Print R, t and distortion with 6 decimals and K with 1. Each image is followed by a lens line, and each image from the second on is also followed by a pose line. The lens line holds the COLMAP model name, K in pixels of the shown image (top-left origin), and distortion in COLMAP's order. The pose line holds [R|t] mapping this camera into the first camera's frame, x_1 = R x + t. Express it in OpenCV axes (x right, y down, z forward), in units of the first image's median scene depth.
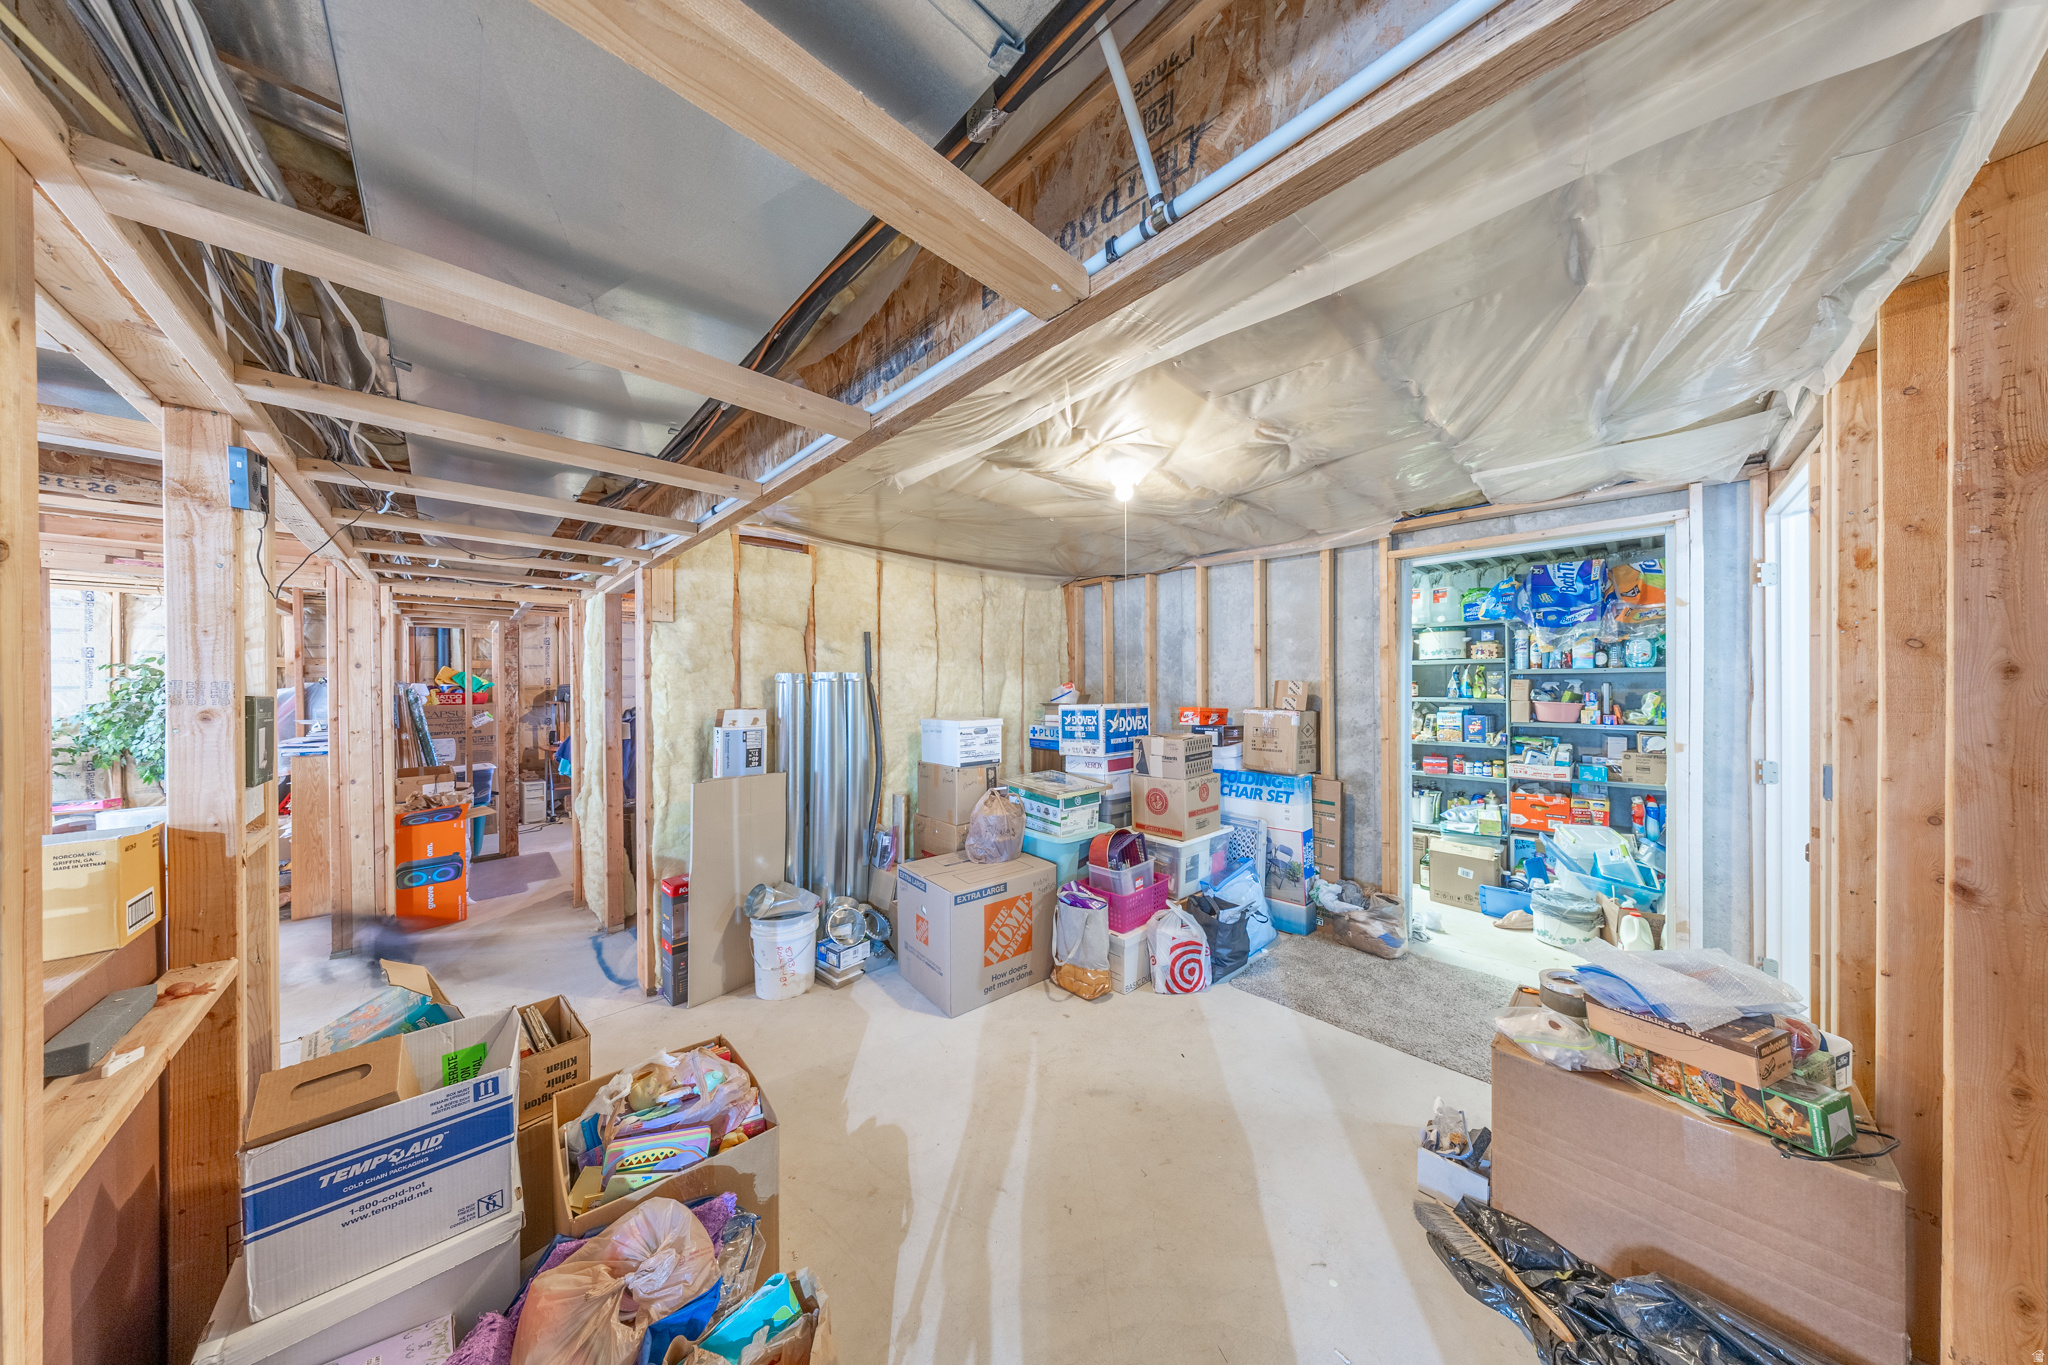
lens RADIAL K [[595.4, 0, 1035.4], [0, 595.4, 686.6], [0, 0, 1]] dist [0.000738, 0.000083]
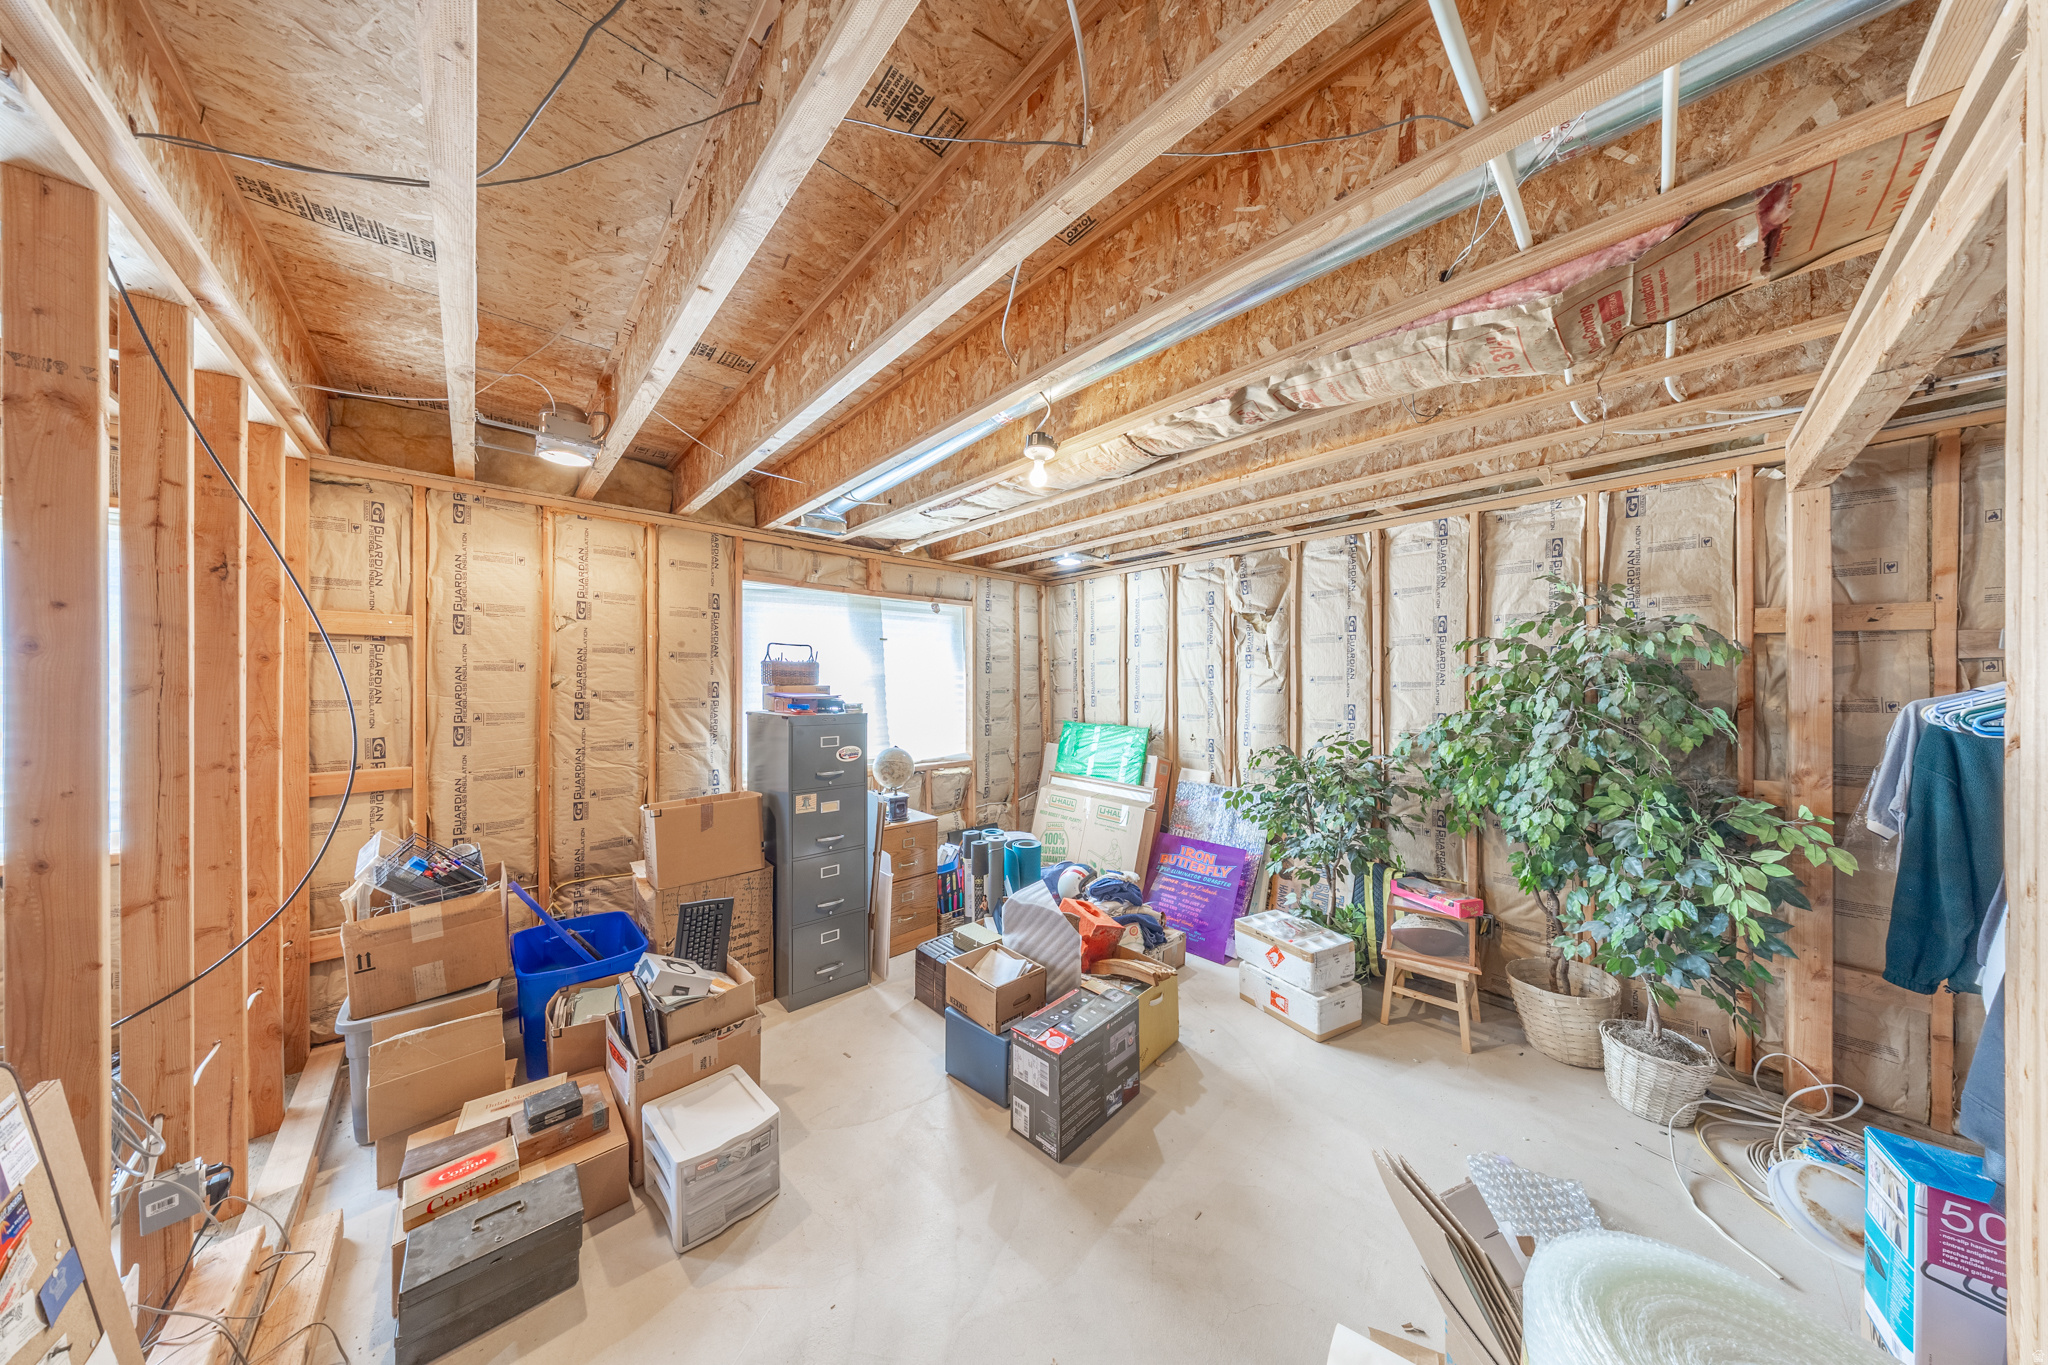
lens RADIAL K [[595.4, 0, 1035.5], [0, 595.4, 680.5], [0, 0, 1]] dist [0.000738, 0.000083]
pose [[-0.010353, 0.003666, -0.999940, -0.997271], [-0.005404, 0.999978, 0.003722, -0.001439], [0.999932, 0.005442, -0.010333, 0.608263]]
